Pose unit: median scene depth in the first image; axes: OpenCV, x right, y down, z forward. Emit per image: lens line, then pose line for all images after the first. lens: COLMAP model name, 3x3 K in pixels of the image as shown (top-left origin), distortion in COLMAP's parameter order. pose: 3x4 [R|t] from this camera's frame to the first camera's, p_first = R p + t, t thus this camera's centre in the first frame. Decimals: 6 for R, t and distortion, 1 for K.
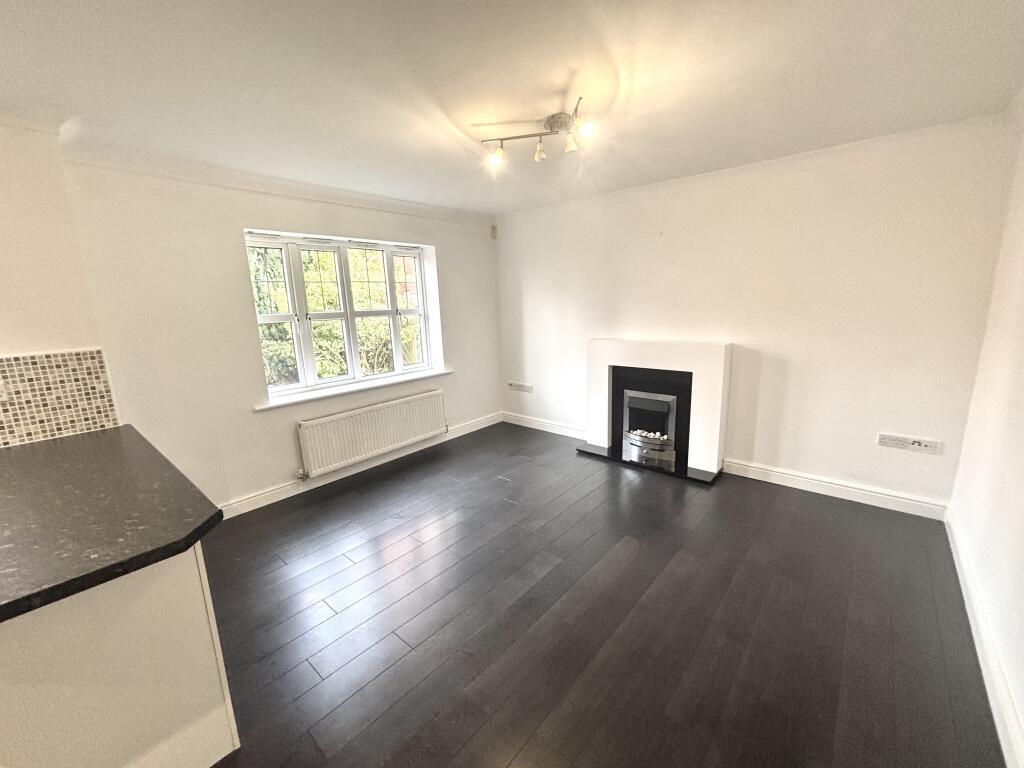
lens RADIAL K [[419.6, 0, 512.0], [0, 419.6, 384.0], [0, 0, 1]] dist [-0.000094, -0.000043]
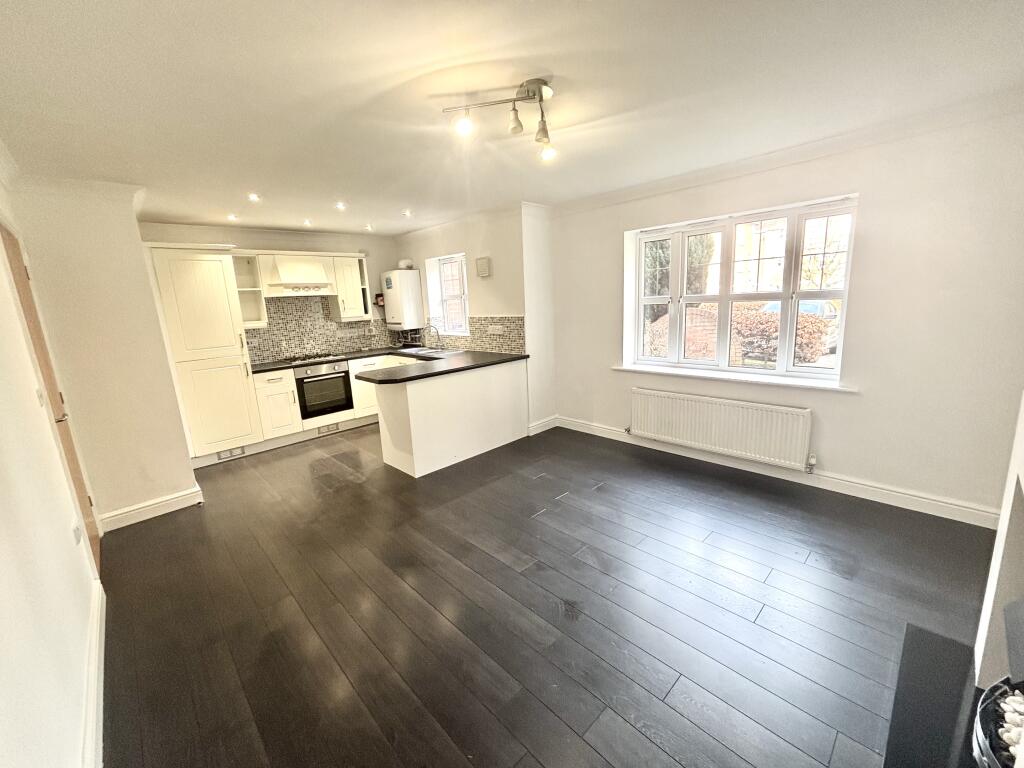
lens RADIAL K [[419.6, 0, 512.0], [0, 419.6, 384.0], [0, 0, 1]] dist [-0.000094, -0.000043]
pose [[-0.091476, 0.251137, -0.963620, 0.621642], [-0.134235, 0.955735, 0.261824, -0.169101], [0.986718, 0.153302, -0.053715, 0.634927]]
